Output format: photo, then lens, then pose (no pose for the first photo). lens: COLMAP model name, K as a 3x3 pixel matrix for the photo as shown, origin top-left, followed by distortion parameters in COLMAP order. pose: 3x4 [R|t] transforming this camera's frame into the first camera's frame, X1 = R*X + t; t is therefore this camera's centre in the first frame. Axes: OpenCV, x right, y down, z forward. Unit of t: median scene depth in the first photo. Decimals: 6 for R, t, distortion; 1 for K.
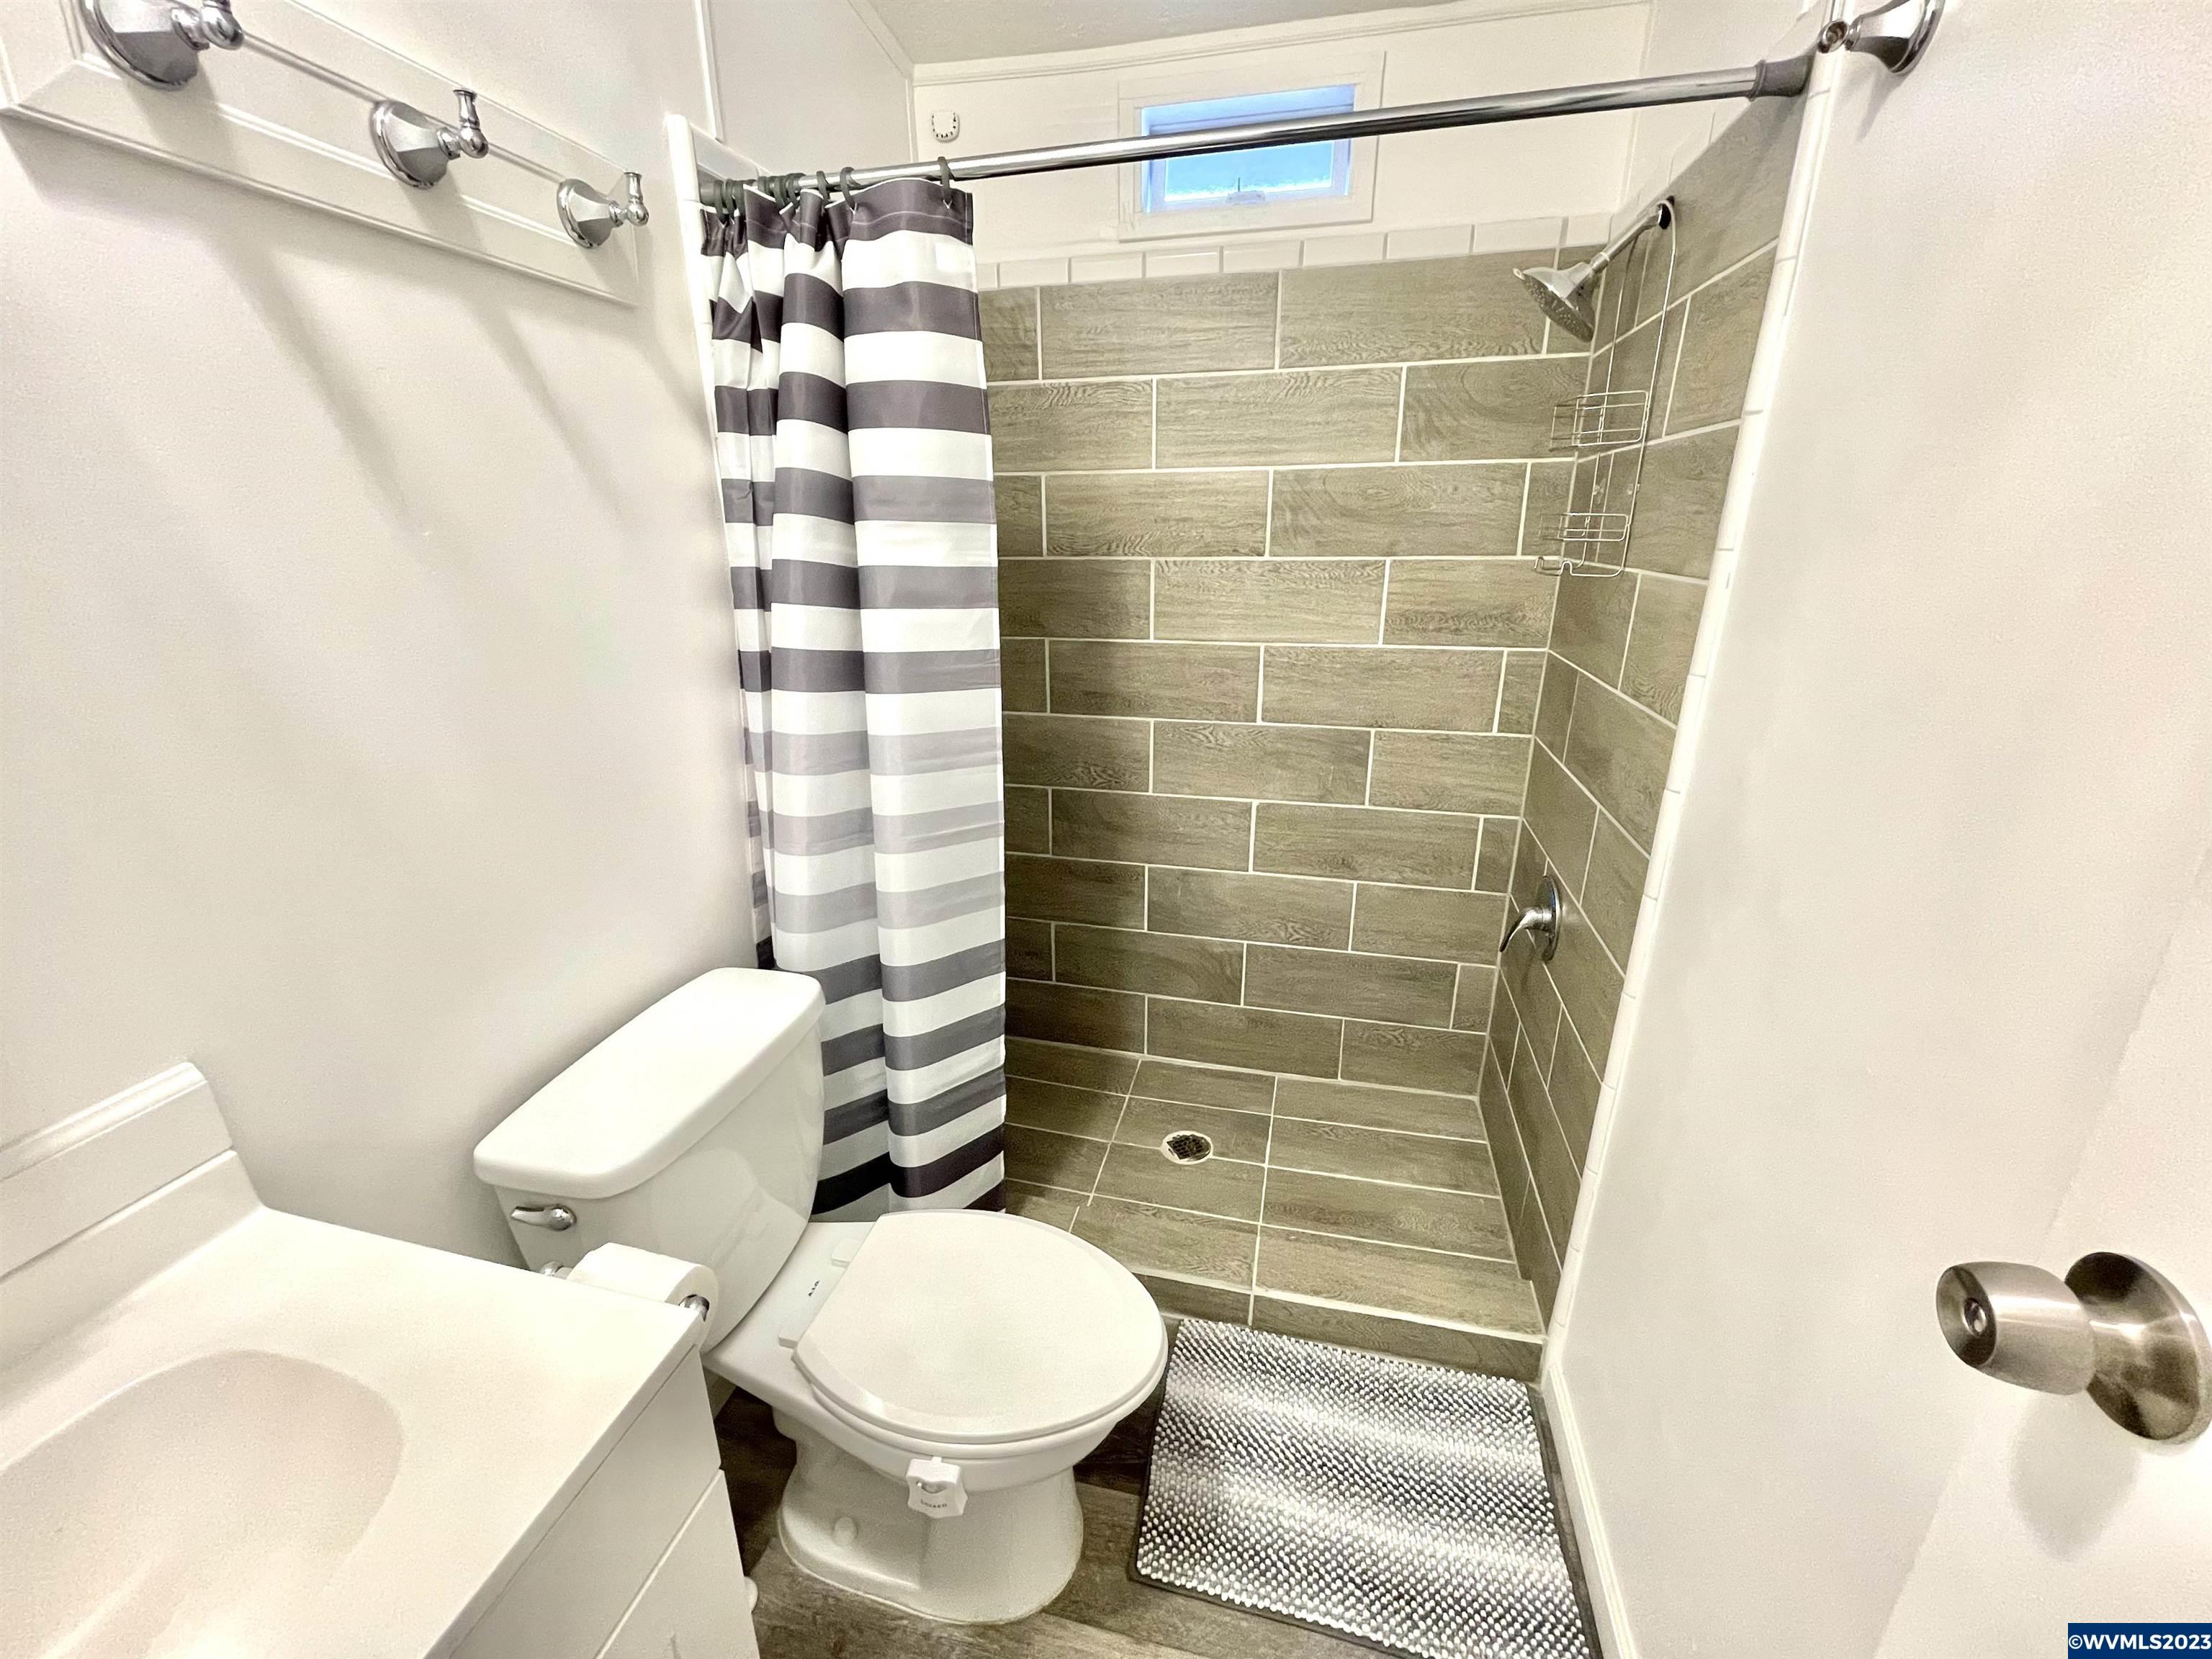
lens RADIAL K [[896.4, 0, 1106.5], [0, 896.4, 822.6], [0, 0, 1]] dist [-0.001813, -0.000285]
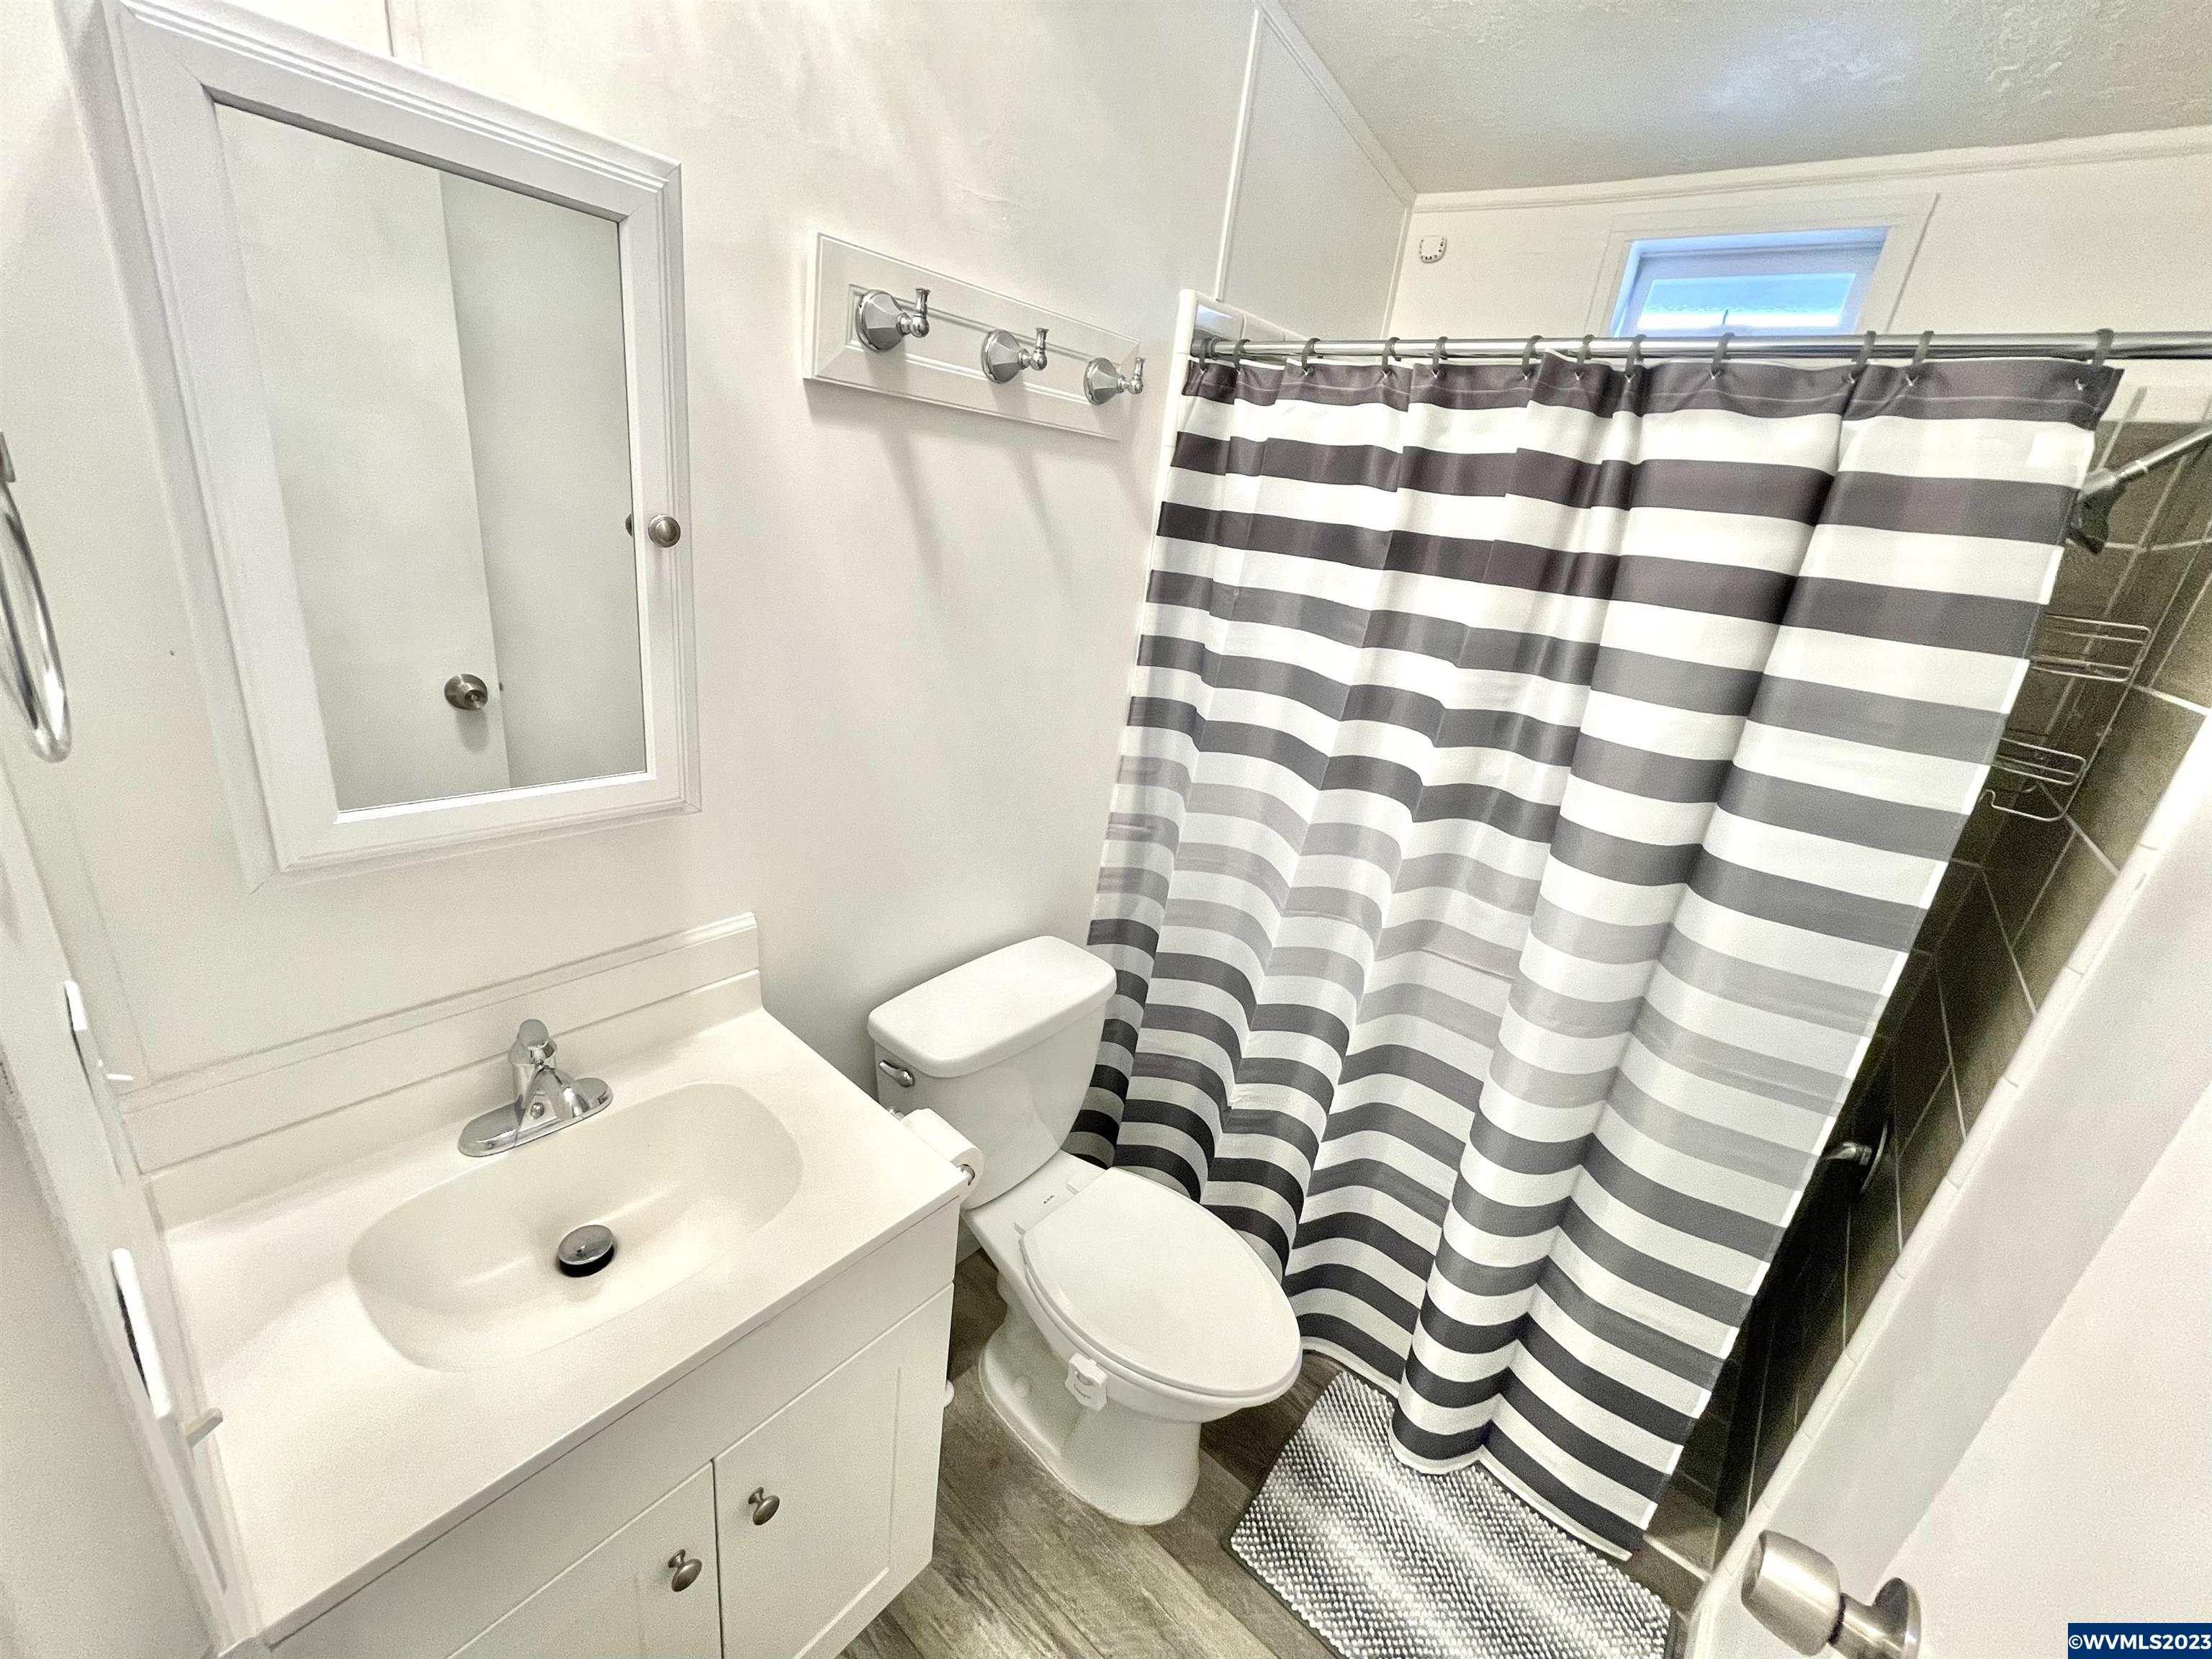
lens RADIAL K [[896.4, 0, 1098.5], [0, 896.4, 831.0], [0, 0, 1]] dist [-0.001813, -0.000285]
pose [[0.885308, 0.265526, -0.381742, 0.092991], [-0.259138, 0.963365, 0.069107, -0.101882], [0.386106, 0.037742, 0.921682, -0.188259]]
